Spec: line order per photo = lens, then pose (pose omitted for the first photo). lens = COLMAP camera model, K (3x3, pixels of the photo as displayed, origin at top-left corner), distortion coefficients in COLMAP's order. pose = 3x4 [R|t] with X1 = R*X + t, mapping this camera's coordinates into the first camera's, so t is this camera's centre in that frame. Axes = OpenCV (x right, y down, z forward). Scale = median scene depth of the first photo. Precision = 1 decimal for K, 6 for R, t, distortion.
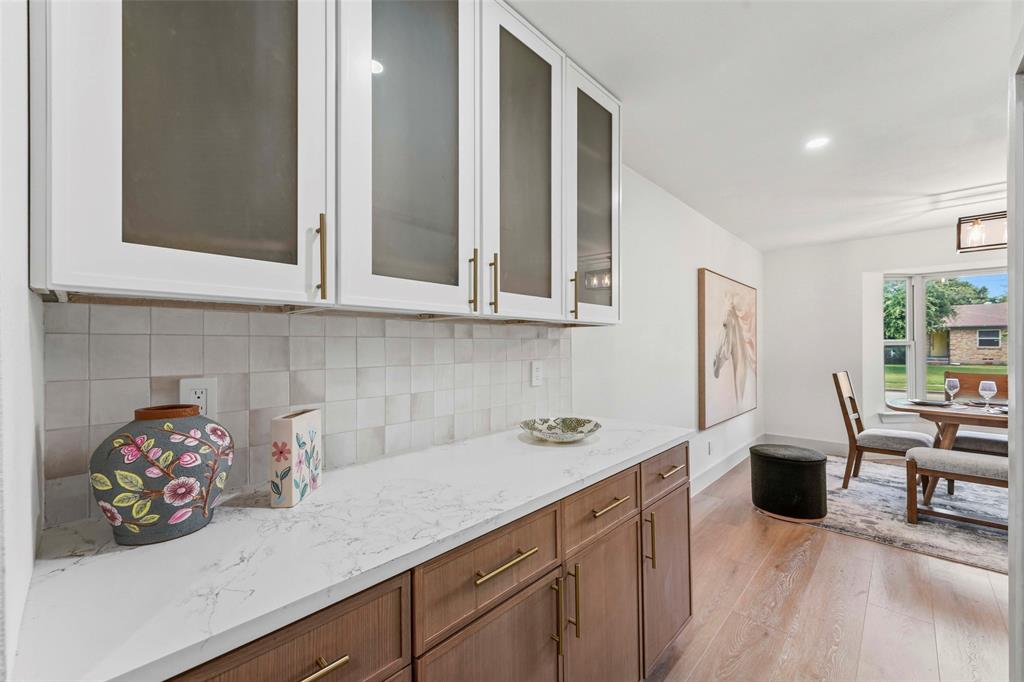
lens RADIAL K [[406.0, 0, 516.9], [0, 406.0, 342.4], [0, 0, 1]] dist [-0.000941, -0.000236]
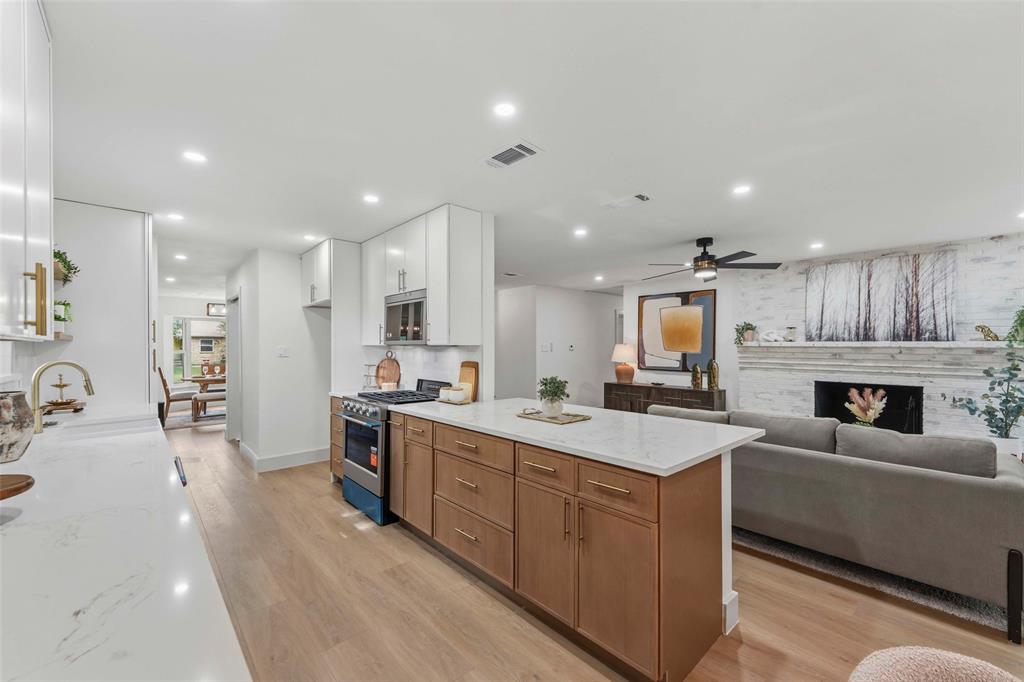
lens RADIAL K [[406.0, 0, 516.1], [0, 406.0, 347.7], [0, 0, 1]] dist [-0.000941, -0.000236]
pose [[0.054973, 0.003378, 0.998482, -1.374769], [-0.004588, 0.999985, -0.003130, -0.030720], [-0.998477, -0.004409, 0.054987, -1.093043]]
